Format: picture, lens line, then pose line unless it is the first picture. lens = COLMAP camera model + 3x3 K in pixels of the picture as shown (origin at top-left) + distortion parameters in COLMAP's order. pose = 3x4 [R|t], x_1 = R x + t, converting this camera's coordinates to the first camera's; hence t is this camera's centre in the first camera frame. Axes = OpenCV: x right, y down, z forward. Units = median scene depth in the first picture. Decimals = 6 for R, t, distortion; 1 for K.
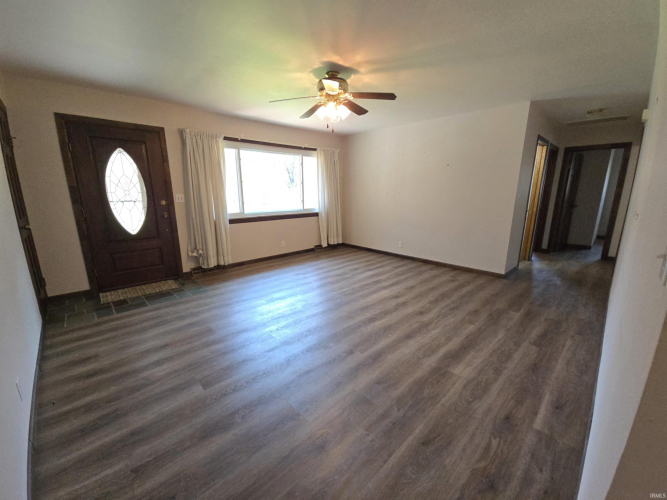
lens RADIAL K [[267.7, 0, 333.5], [0, 267.7, 250.0], [0, 0, 1]] dist [0.001479, -0.006478]
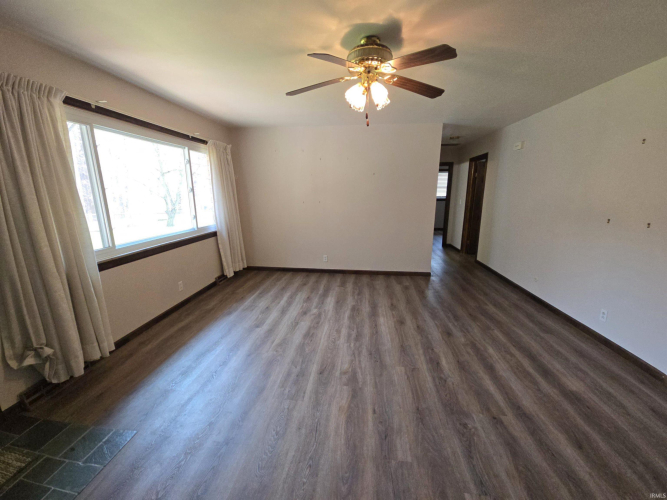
lens RADIAL K [[267.7, 0, 333.5], [0, 267.7, 250.0], [0, 0, 1]] dist [0.001479, -0.006478]
pose [[0.772885, -0.135569, 0.619895, -0.356028], [0.140211, 0.989250, 0.041531, -0.101995], [-0.618861, 0.054817, 0.783585, 0.336761]]
